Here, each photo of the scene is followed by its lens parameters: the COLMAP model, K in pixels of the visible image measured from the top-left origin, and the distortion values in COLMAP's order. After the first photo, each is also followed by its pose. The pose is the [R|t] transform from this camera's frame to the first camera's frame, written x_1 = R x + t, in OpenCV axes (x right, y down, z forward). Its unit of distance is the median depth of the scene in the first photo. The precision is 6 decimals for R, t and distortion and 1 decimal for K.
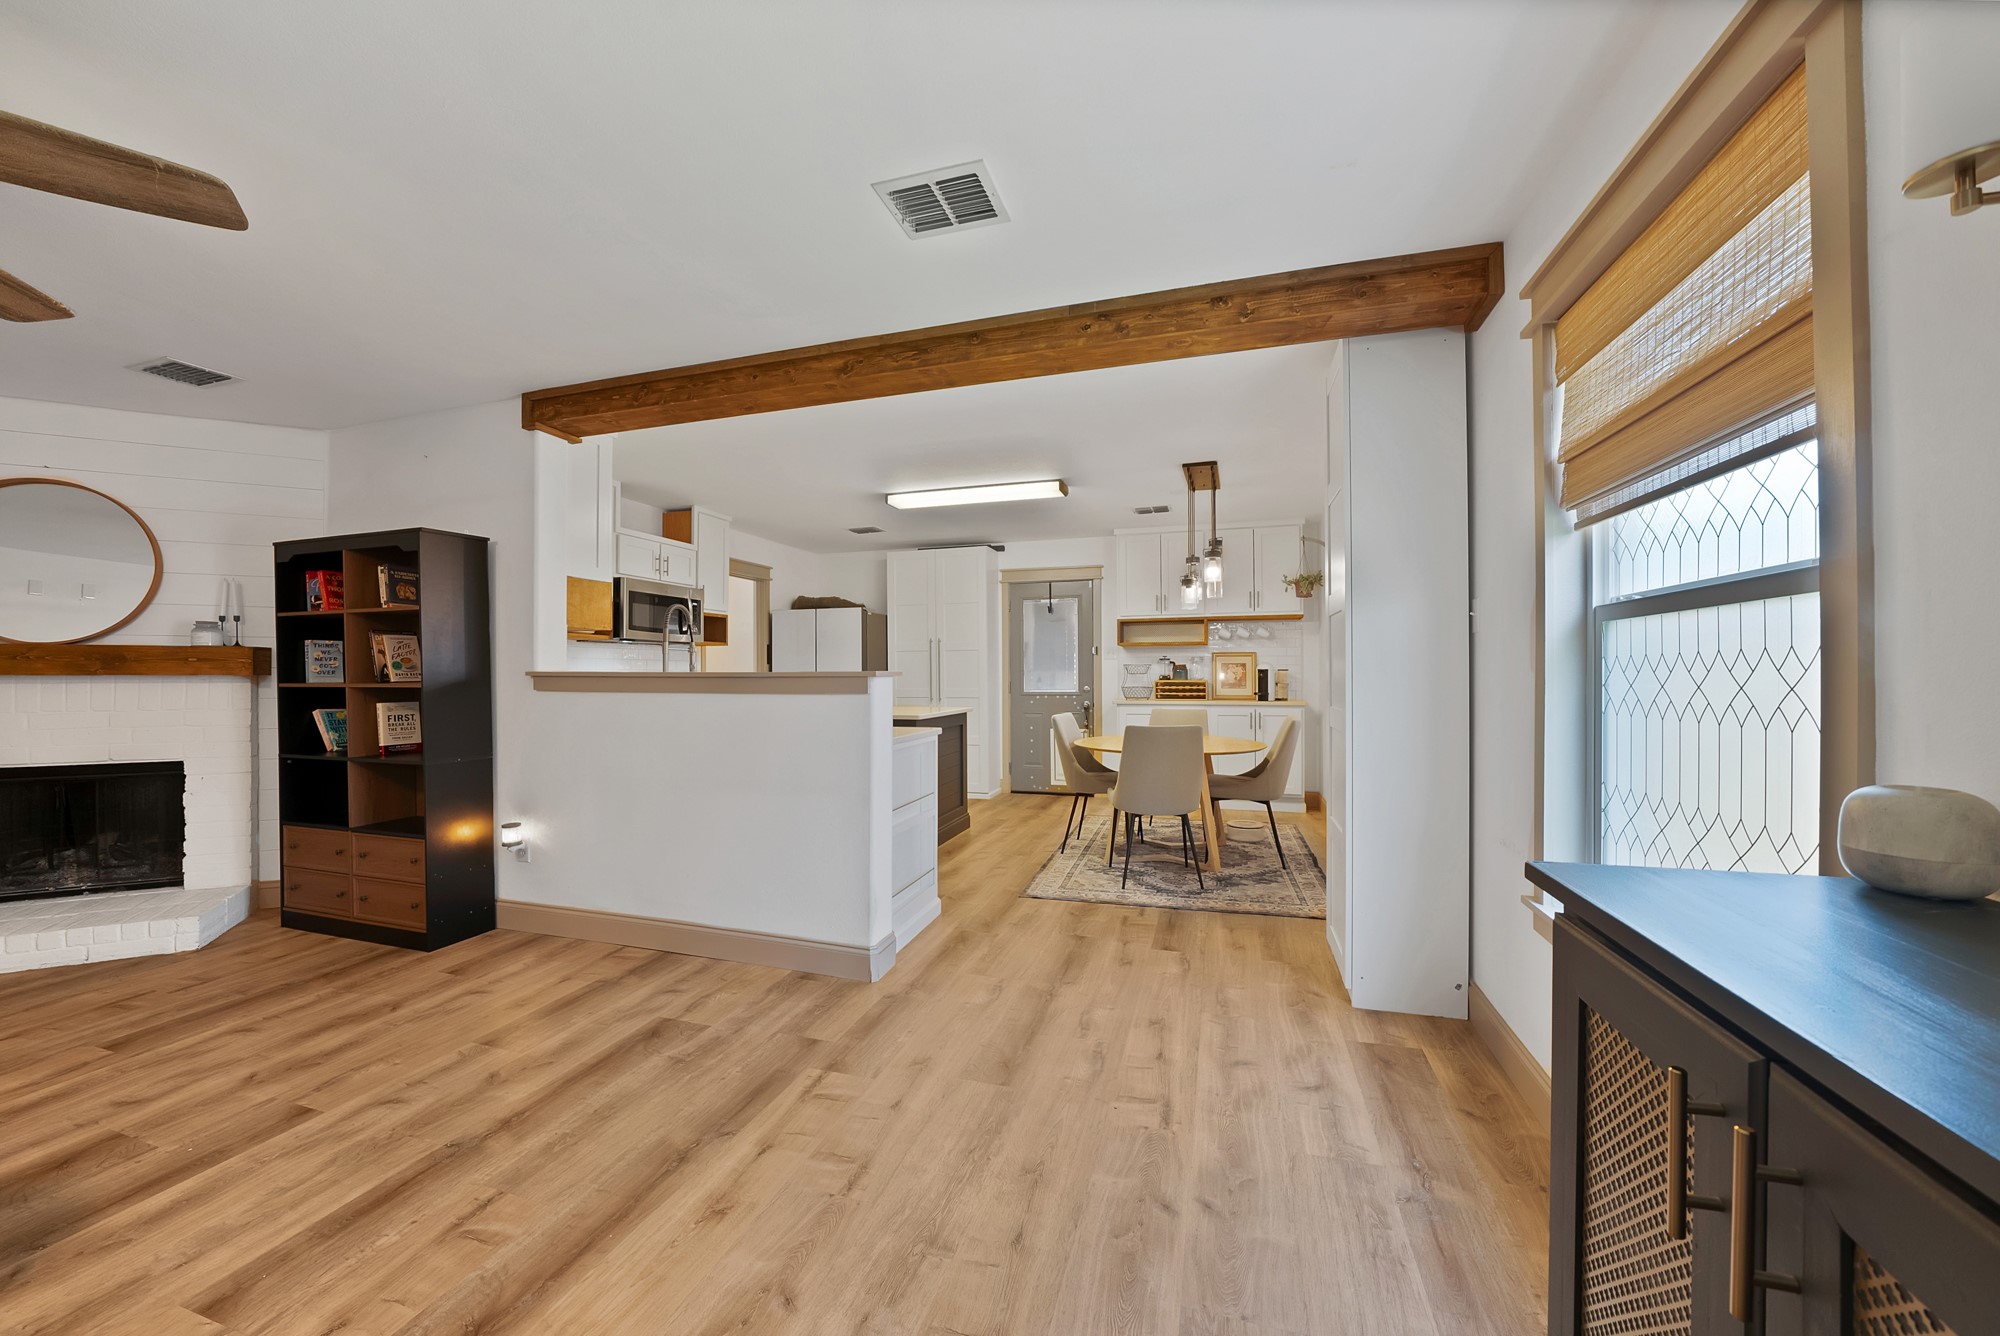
lens RADIAL K [[724.3, 0, 996.0], [0, 724.3, 673.8], [0, 0, 1]] dist [-0.017944, 0.000658]
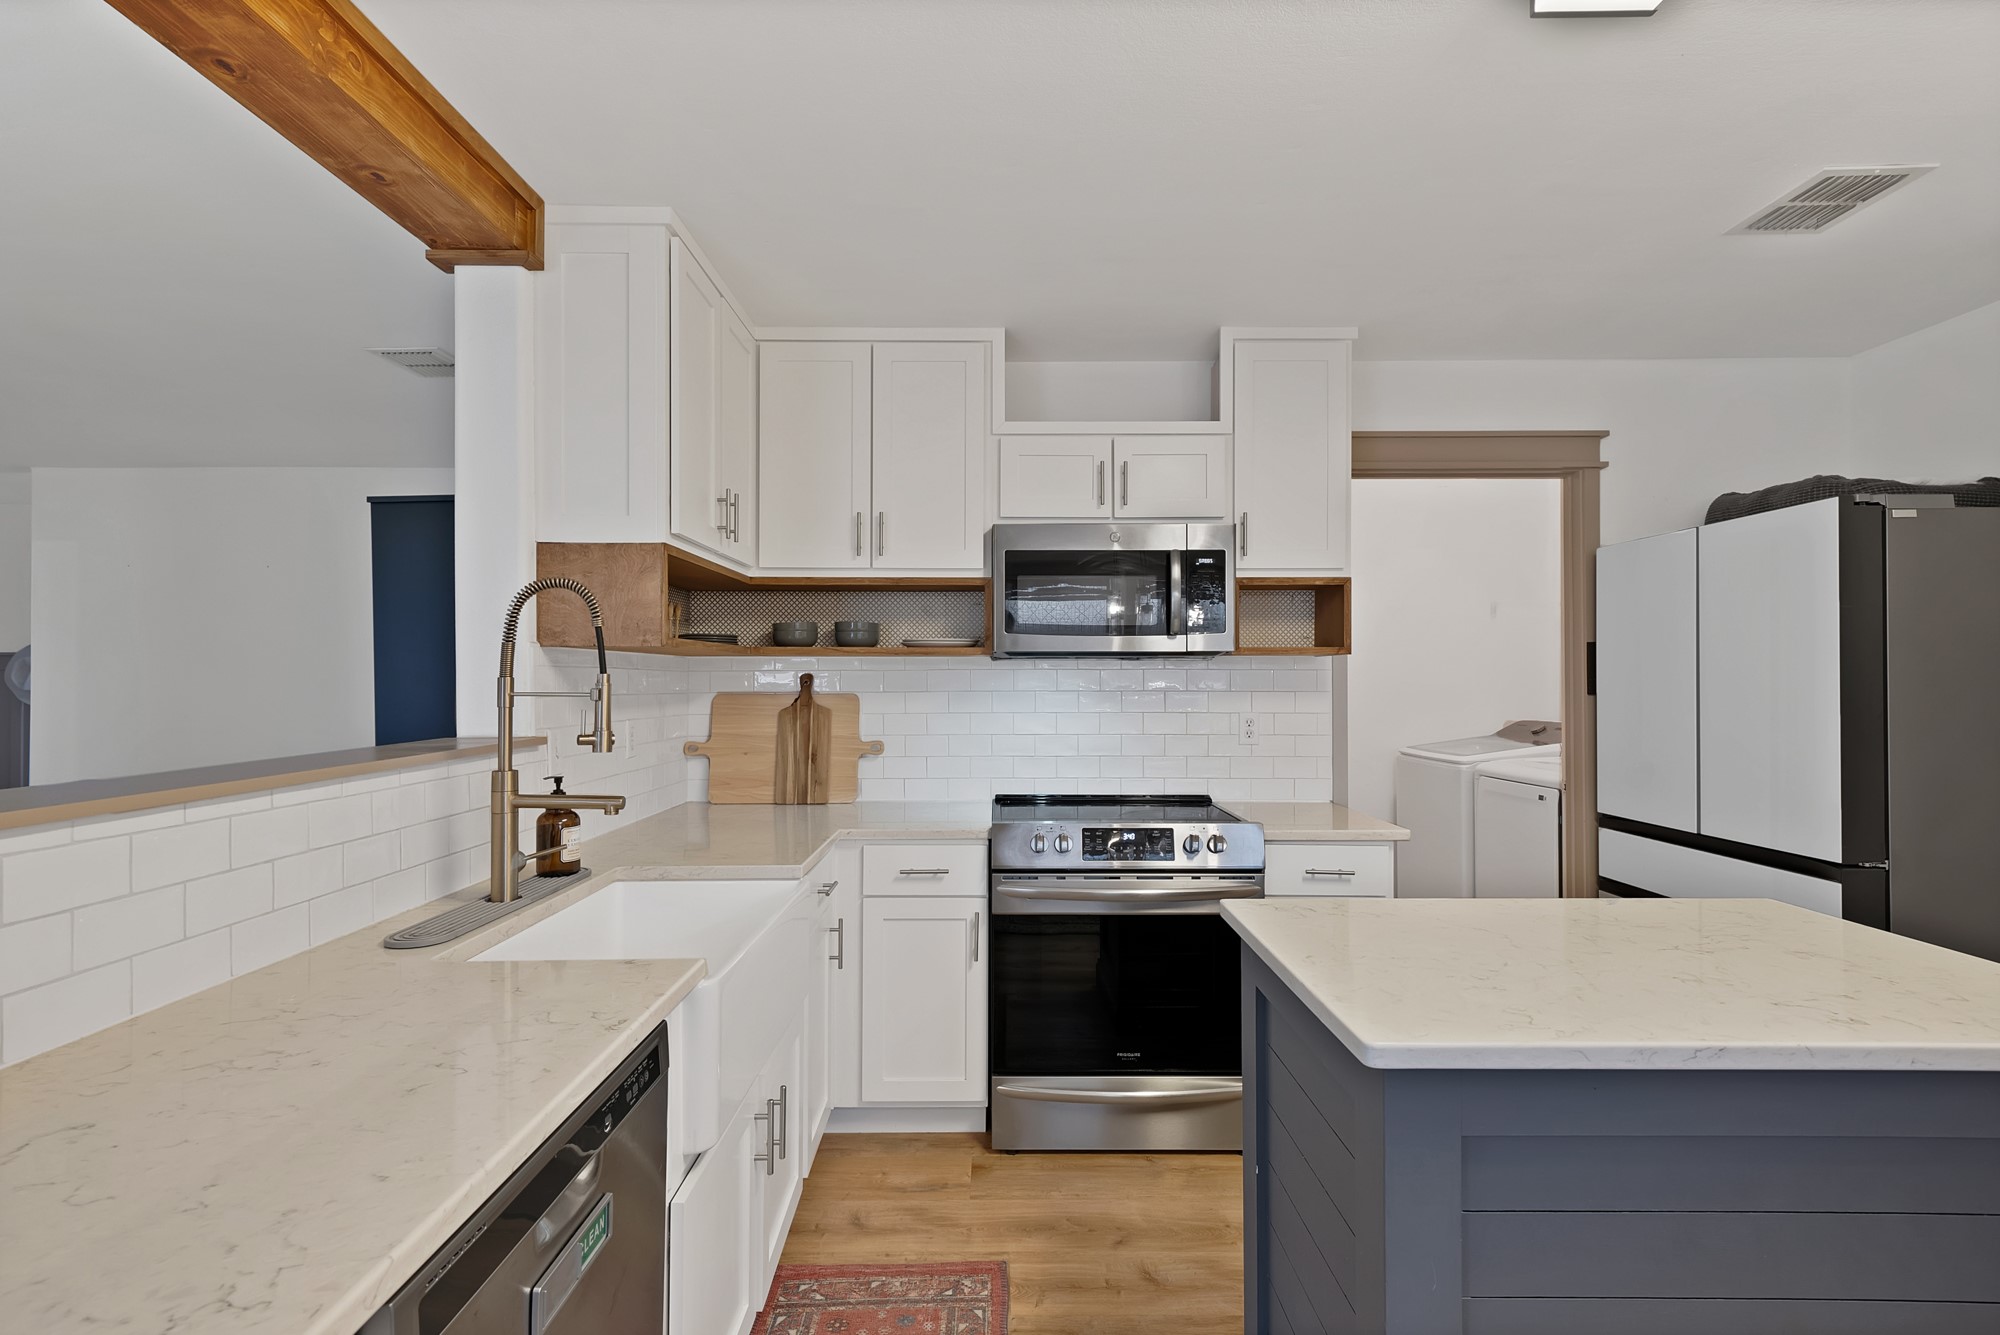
lens RADIAL K [[936.8, 0, 995.6], [0, 936.8, 670.6], [0, 0, 1]] dist [0.009772, 0.000116]
pose [[0.288803, -0.004371, -0.957379, 0.134707], [0.000166, 0.999990, -0.004515, -0.048715], [0.957388, 0.001145, 0.288801, 1.207245]]
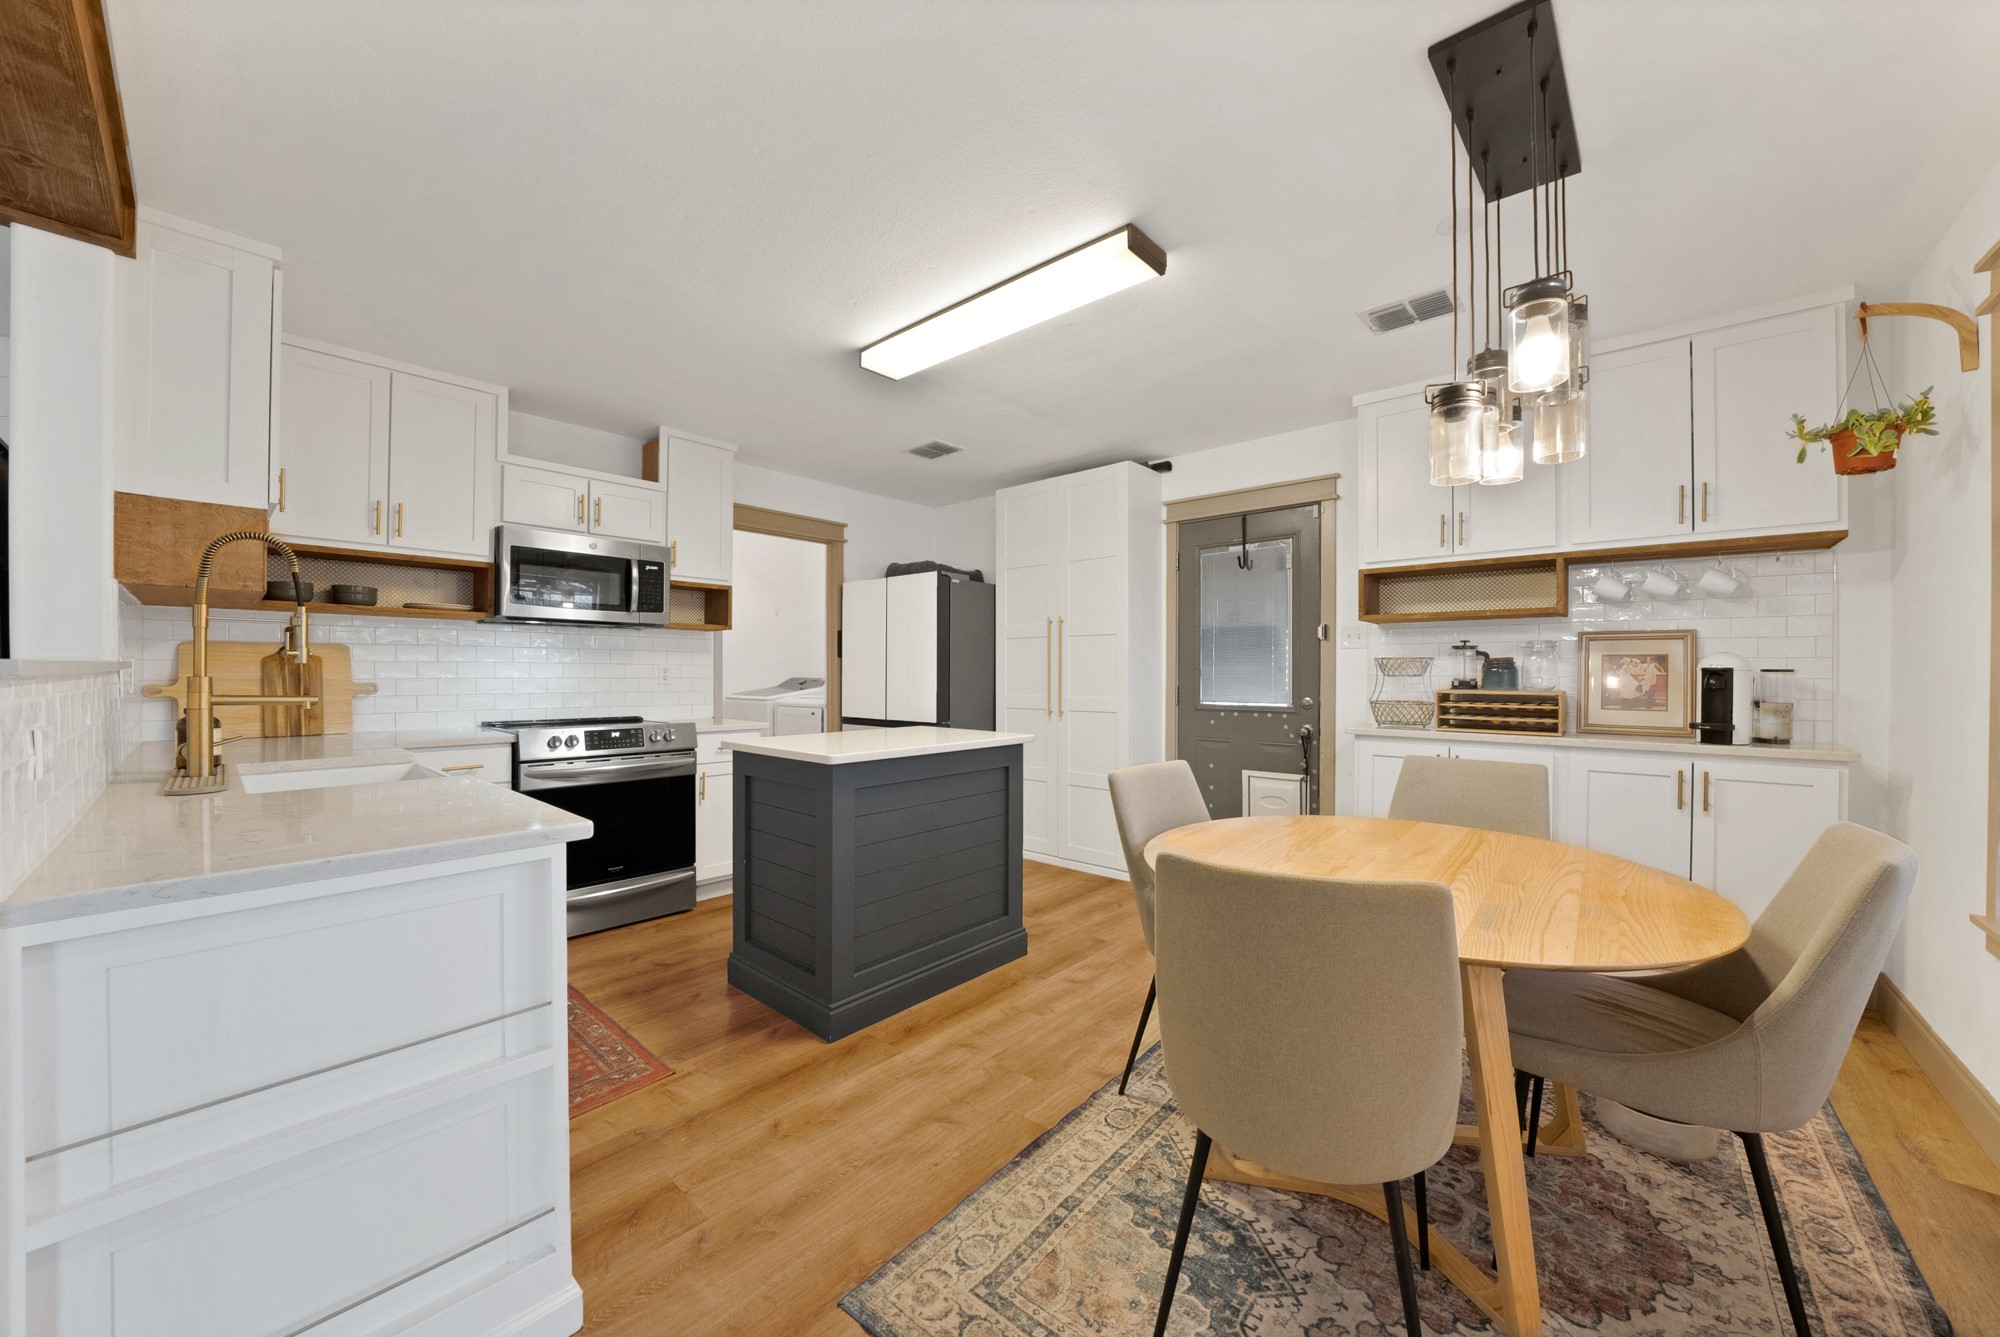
lens RADIAL K [[732.5, 0, 1005.8], [0, 732.5, 672.4], [0, 0, 1]] dist [-0.017548, 0.000512]
pose [[0.912987, 0.009664, -0.407874, 0.303714], [-0.008933, 0.999953, 0.003698, -0.003569], [0.407891, 0.000267, 0.913031, 0.843299]]
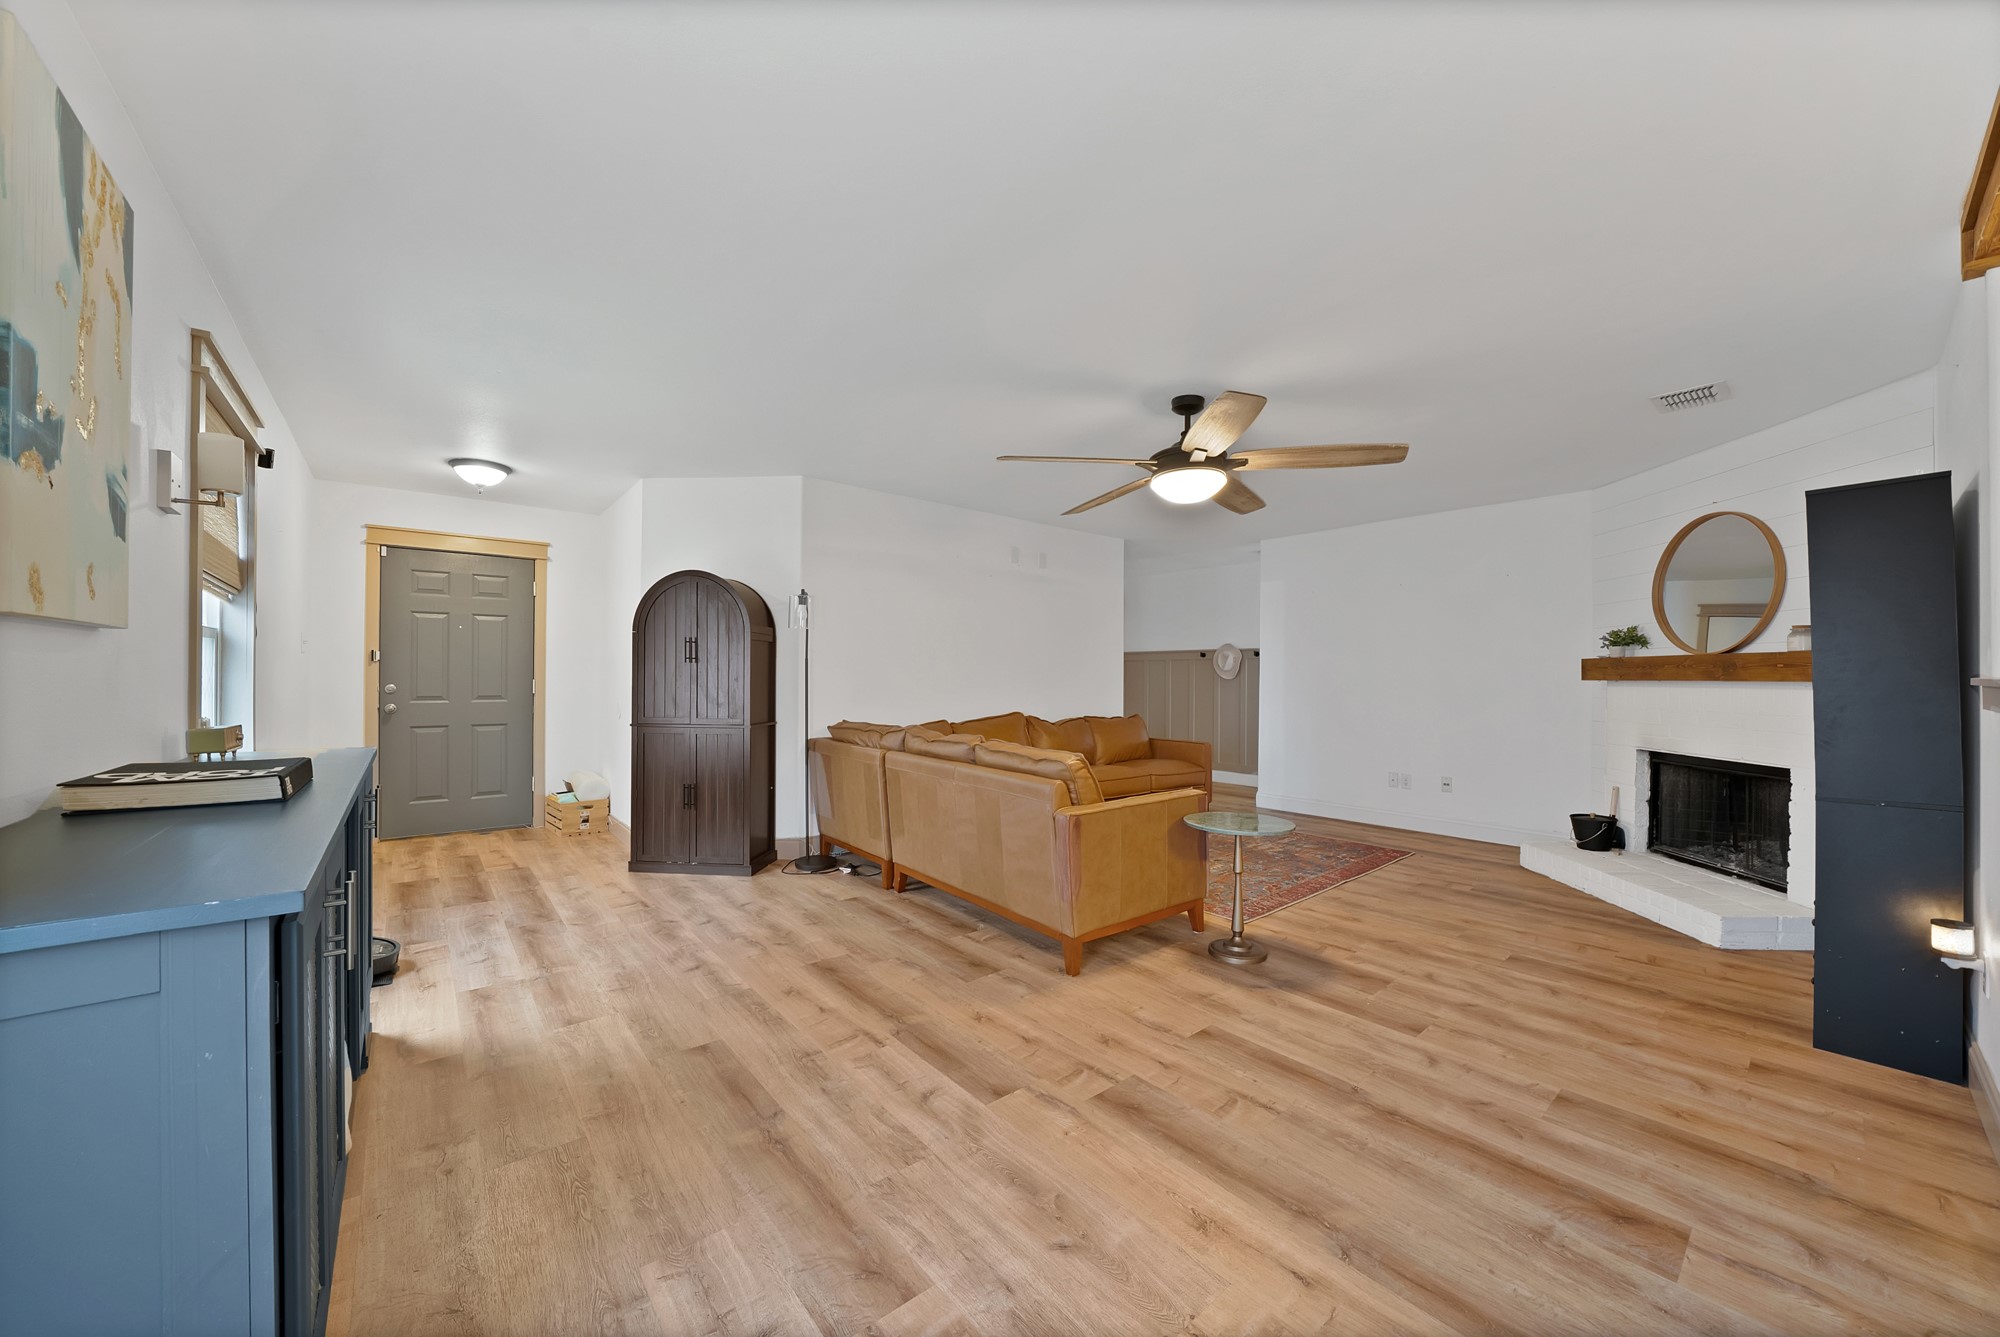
lens RADIAL K [[724.3, 0, 996.0], [0, 724.3, 674.3], [0, 0, 1]] dist [-0.017944, 0.000658]
pose [[-0.546547, -0.002459, -0.837425, 0.287870], [-0.003715, 0.999993, -0.000512, -0.003676], [0.837420, 0.002831, -0.546552, 0.625411]]
